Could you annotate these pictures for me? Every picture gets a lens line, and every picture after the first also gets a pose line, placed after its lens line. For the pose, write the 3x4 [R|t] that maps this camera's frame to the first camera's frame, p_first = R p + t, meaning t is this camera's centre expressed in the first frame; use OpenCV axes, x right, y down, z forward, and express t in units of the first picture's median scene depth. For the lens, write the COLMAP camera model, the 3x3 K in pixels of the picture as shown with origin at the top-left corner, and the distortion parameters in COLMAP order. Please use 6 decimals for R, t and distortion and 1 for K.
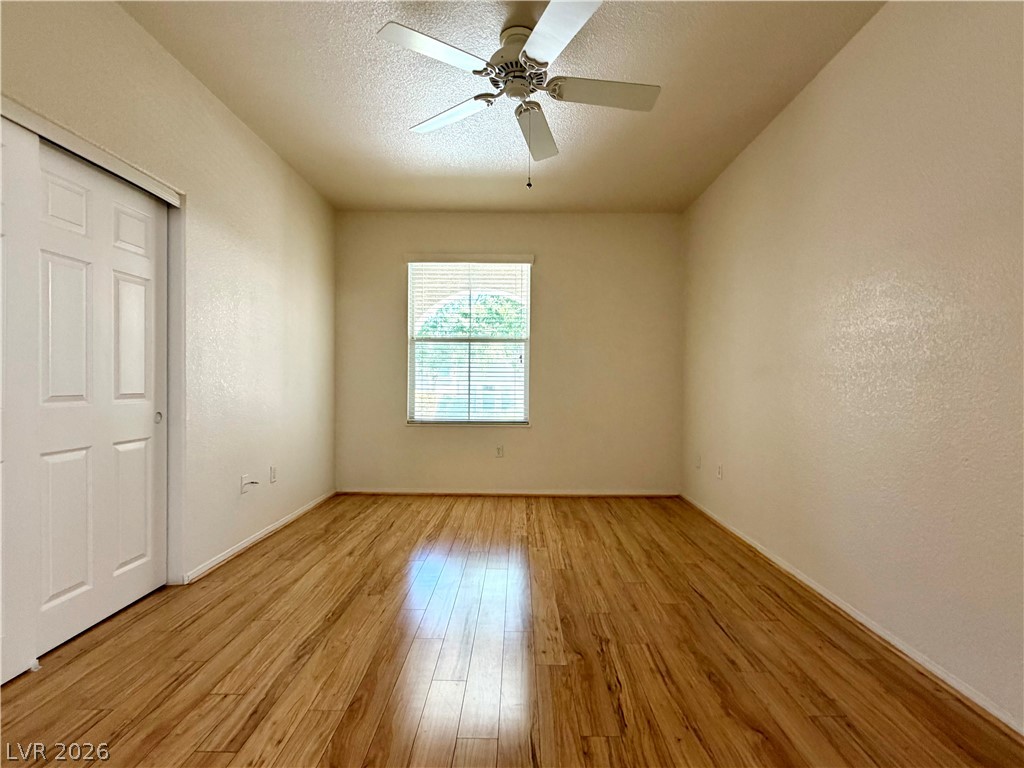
lens RADIAL K [[466.9, 0, 514.6], [0, 466.9, 386.2], [0, 0, 1]] dist [-0.000525, 0.000277]
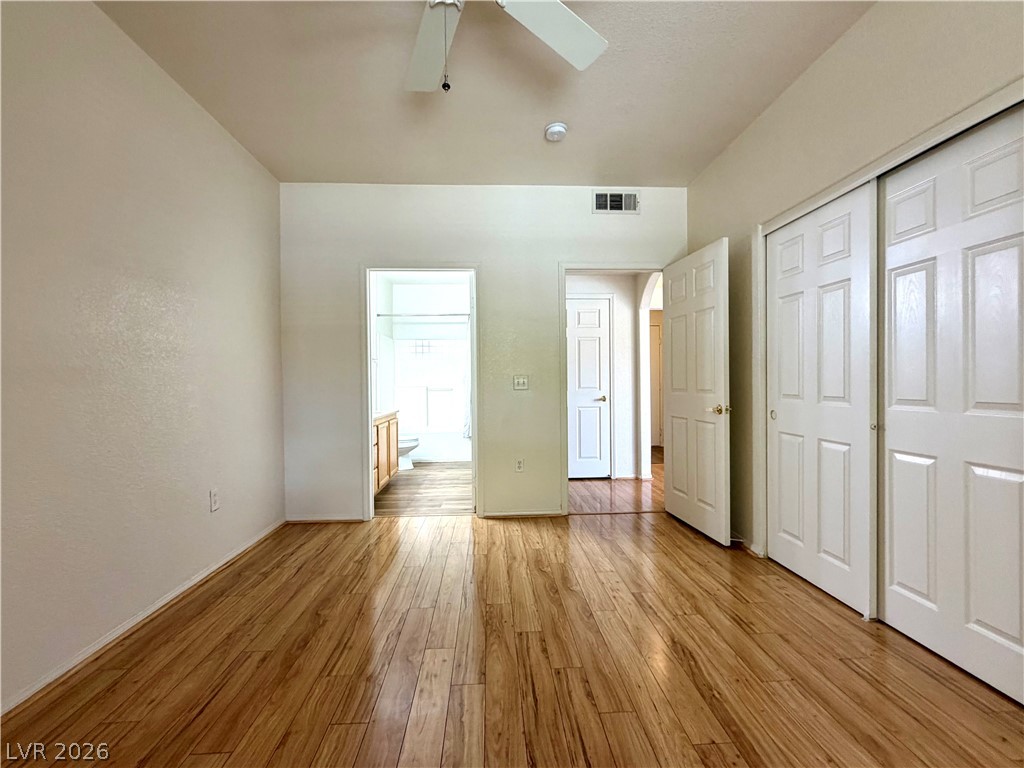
lens RADIAL K [[466.9, 0, 514.6], [0, 466.9, 386.2], [0, 0, 1]] dist [-0.000525, 0.000277]
pose [[-0.997983, 0.003782, -0.063369, -0.014591], [0.002841, 0.999884, 0.014932, -0.015896], [0.063418, 0.014722, -0.997878, 1.160446]]
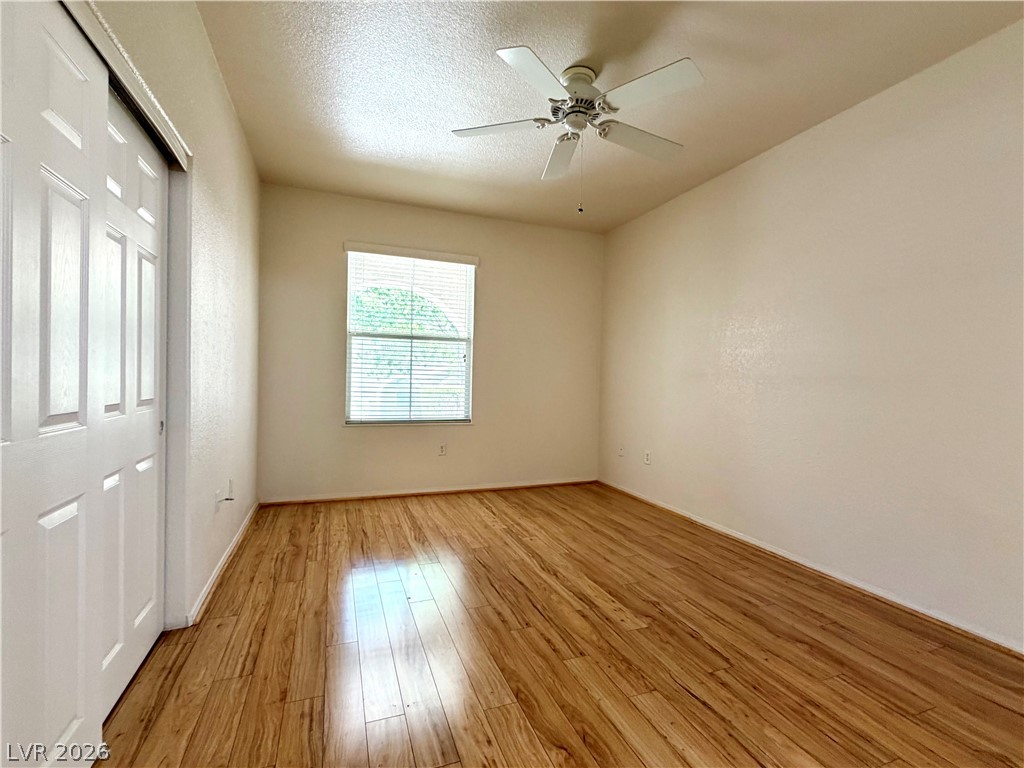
lens RADIAL K [[466.9, 0, 514.6], [0, 466.9, 386.2], [0, 0, 1]] dist [-0.000525, 0.000277]
pose [[0.928994, 0.006495, 0.370038, -0.365058], [-0.012728, 0.999815, 0.014405, -0.018604], [-0.369876, -0.018092, 0.928905, 0.013324]]
